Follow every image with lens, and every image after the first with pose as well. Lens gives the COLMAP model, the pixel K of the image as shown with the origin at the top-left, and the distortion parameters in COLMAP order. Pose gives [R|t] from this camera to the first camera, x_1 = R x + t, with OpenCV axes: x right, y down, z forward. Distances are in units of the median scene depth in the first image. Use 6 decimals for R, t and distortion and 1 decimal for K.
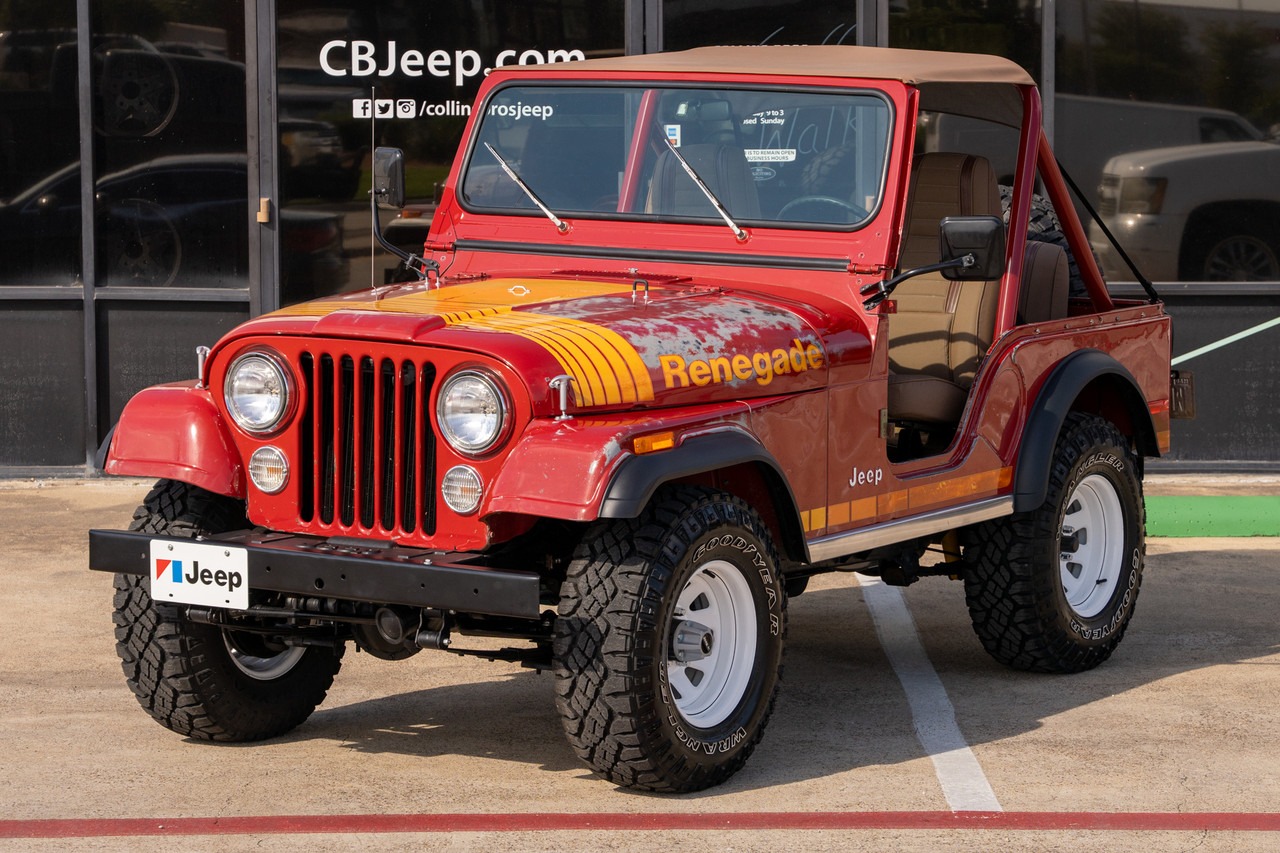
lens RADIAL K [[3911.0, 0, 640.0], [0, 3911.0, 426.5], [0, 0, 1]] dist [0.187301, 1.525551]
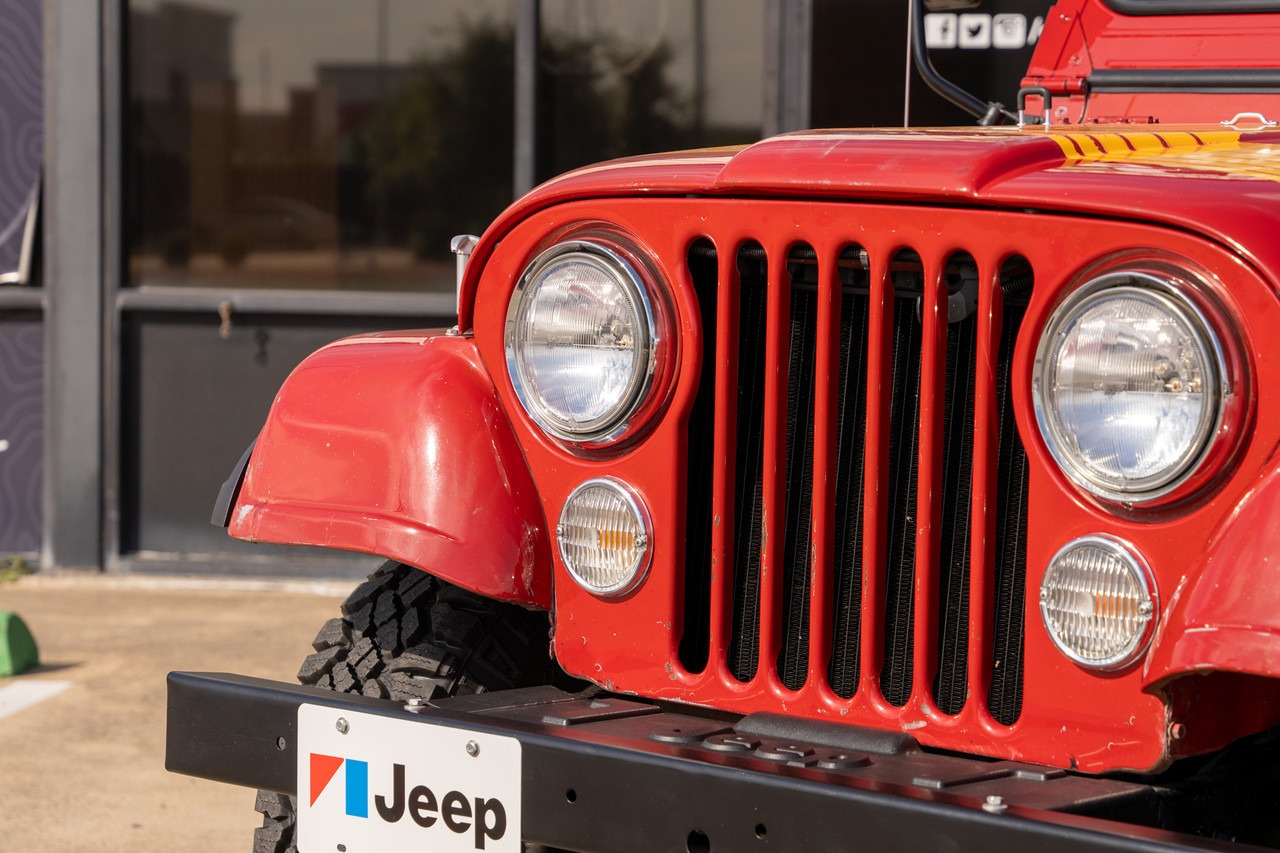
lens RADIAL K [[3620.9, 0, 640.0], [0, 3620.9, 426.5], [0, 0, 1]] dist [0.223972, 1.256094]
pose [[0.986180, 0.027174, -0.163434, -0.031753], [-0.033630, 0.998754, -0.036869, 0.013322], [0.162228, 0.041856, 0.985865, 0.644109]]
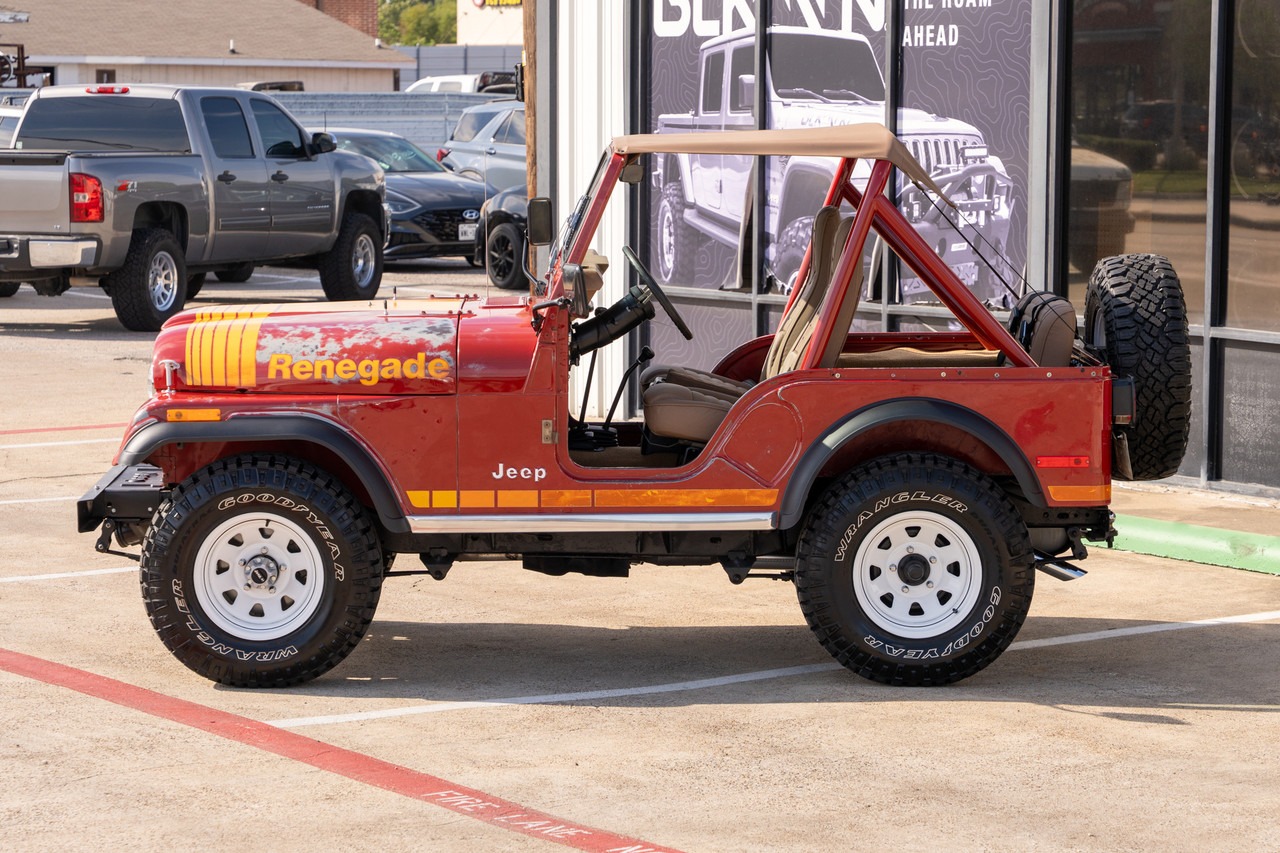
lens RADIAL K [[3620.9, 0, 640.0], [0, 3620.9, 426.5], [0, 0, 1]] dist [0.223972, 1.256094]
pose [[0.565302, 0.079526, -0.821041, 1.059549], [-0.089000, 0.995412, 0.035138, -0.046965], [0.820068, 0.053209, 0.569786, 0.406992]]
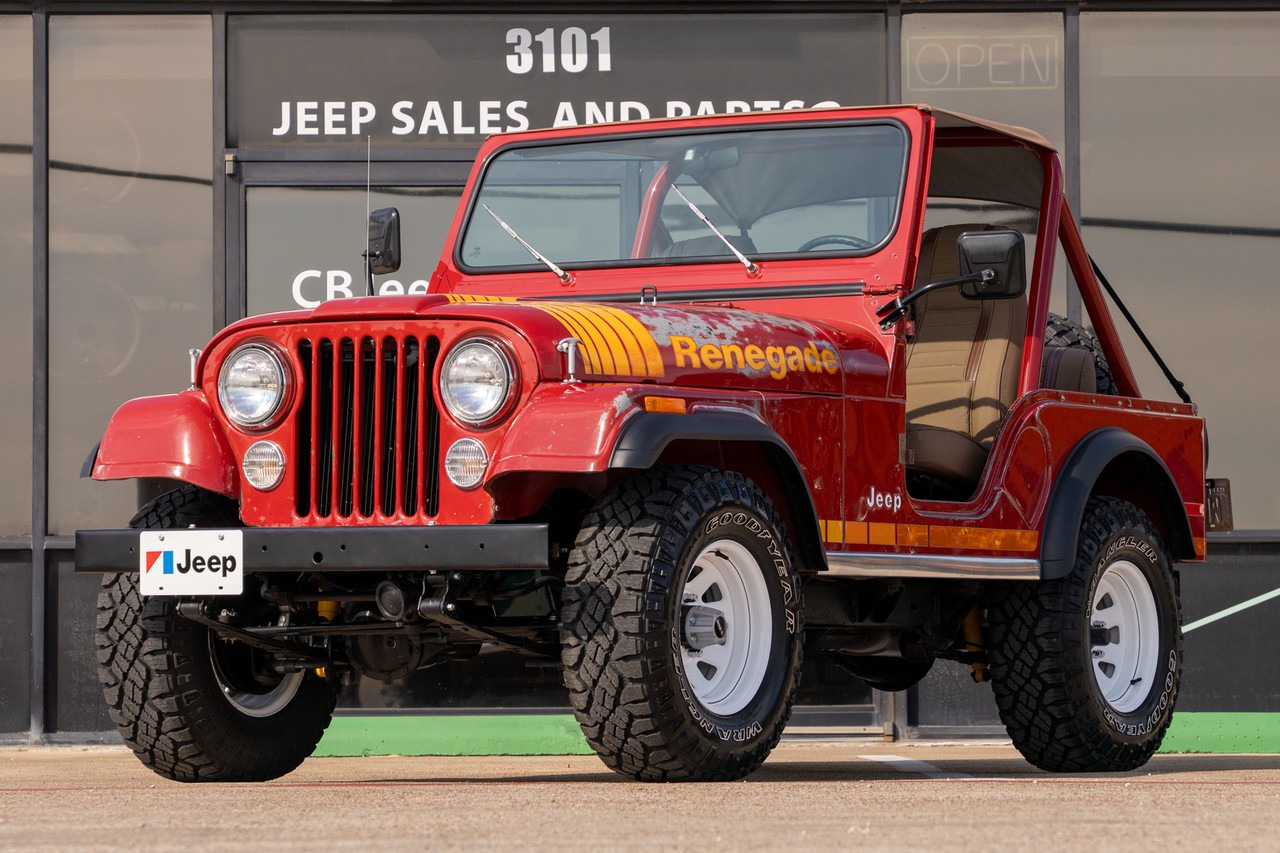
lens RADIAL K [[4605.6, 0, 640.0], [0, 4605.6, 426.5], [0, 0, 1]] dist [0.214777, 3.288719]
pose [[0.999983, -0.001277, 0.005768, -0.008927], [0.002197, 0.986735, -0.162324, 0.187389], [-0.005485, 0.162334, 0.986721, -0.121022]]
